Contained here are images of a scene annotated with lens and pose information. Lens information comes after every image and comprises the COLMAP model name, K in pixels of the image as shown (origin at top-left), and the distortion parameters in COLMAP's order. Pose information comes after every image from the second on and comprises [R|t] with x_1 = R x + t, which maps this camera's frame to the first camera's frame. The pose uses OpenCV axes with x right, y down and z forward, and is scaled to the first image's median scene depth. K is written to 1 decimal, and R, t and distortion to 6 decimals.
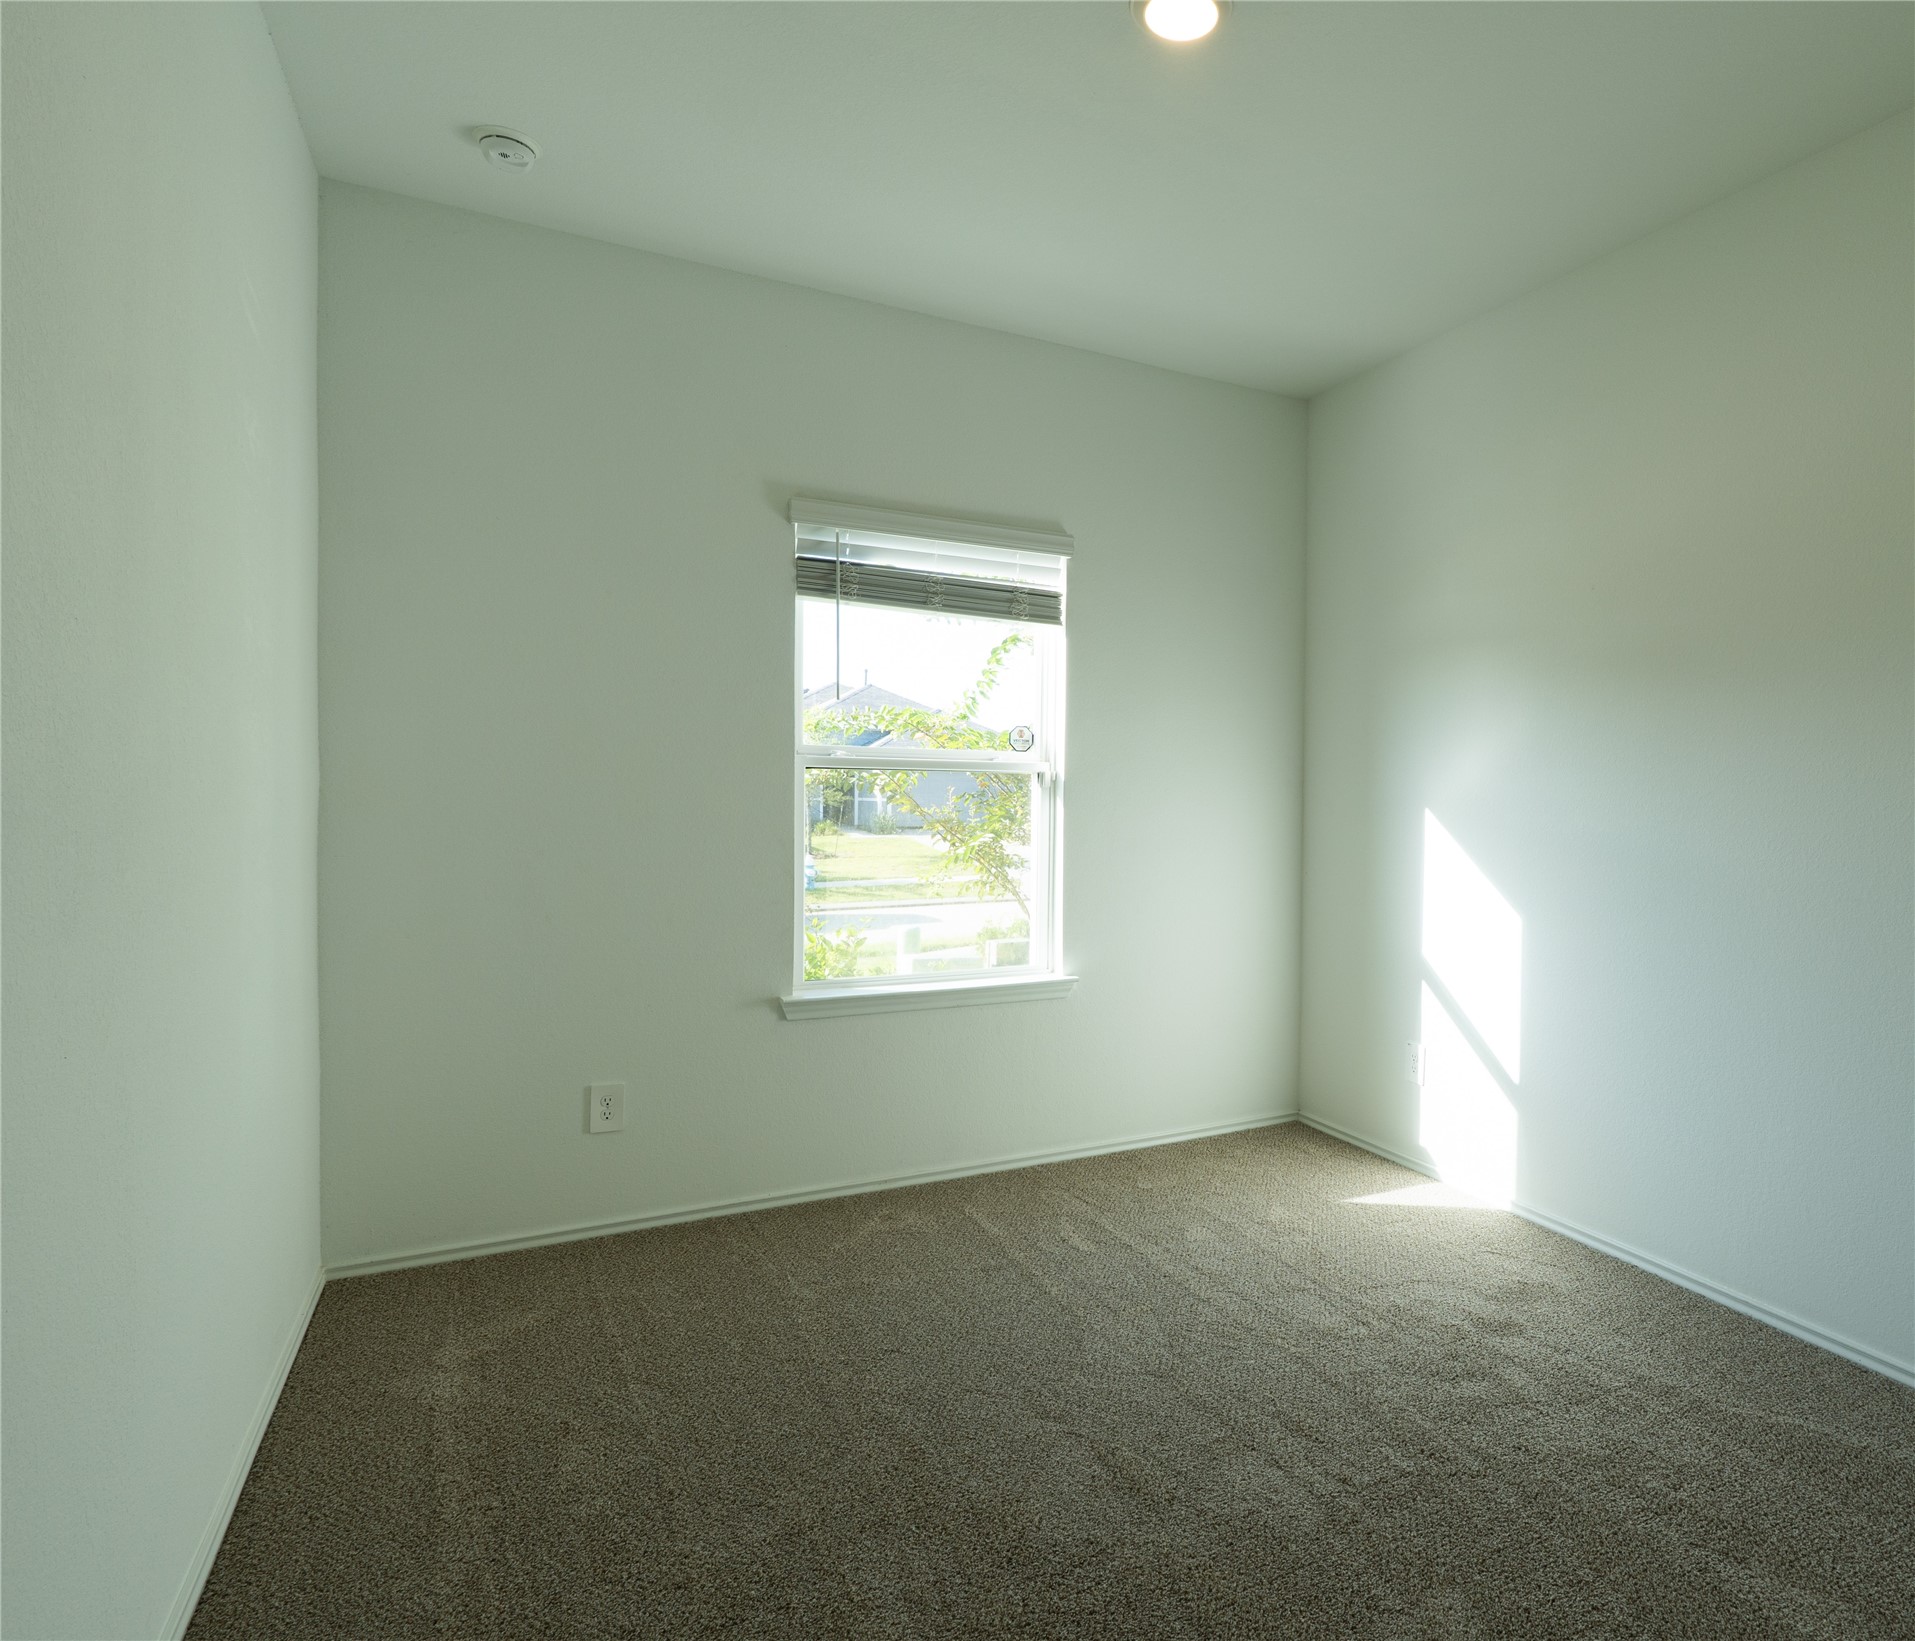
lens RADIAL K [[787.4, 0, 973.3], [0, 787.4, 829.4], [0, 0, 1]] dist [-0.002733, 0.000670]
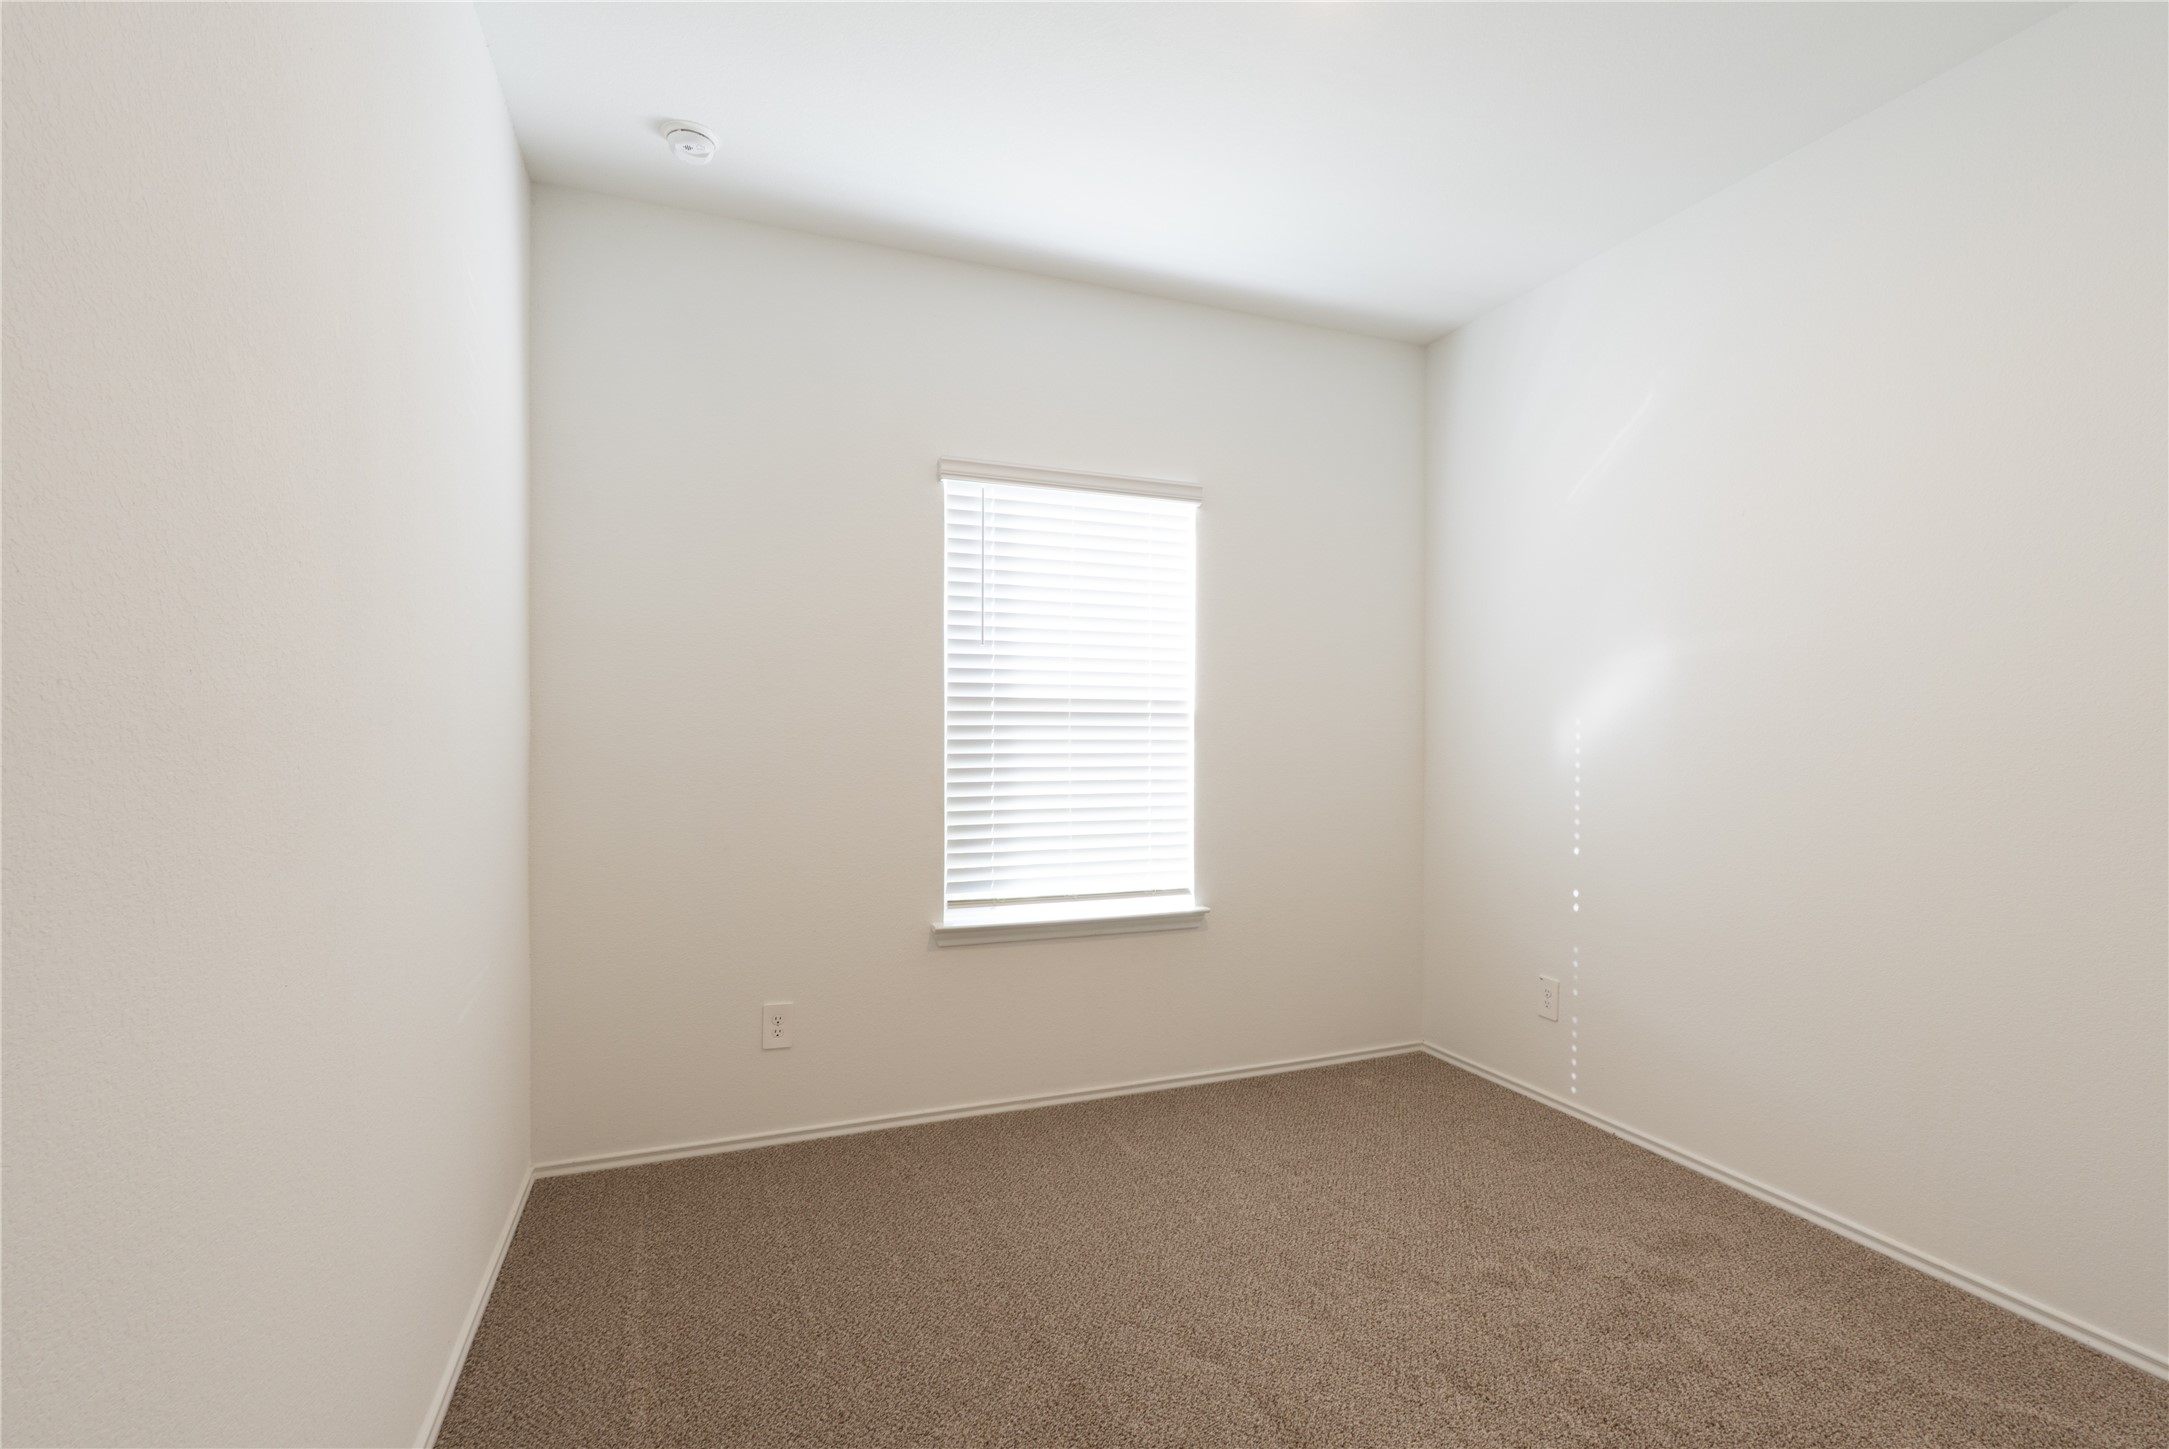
lens RADIAL K [[1050.7, 0, 1149.9], [0, 1050.7, 728.6], [0, 0, 1]] dist [-0.009309, 0.002349]
pose [[0.993463, -0.008236, -0.113860, 0.189216], [0.006522, 0.999860, -0.015413, -0.025020], [0.113971, 0.014570, 0.993377, -0.341385]]
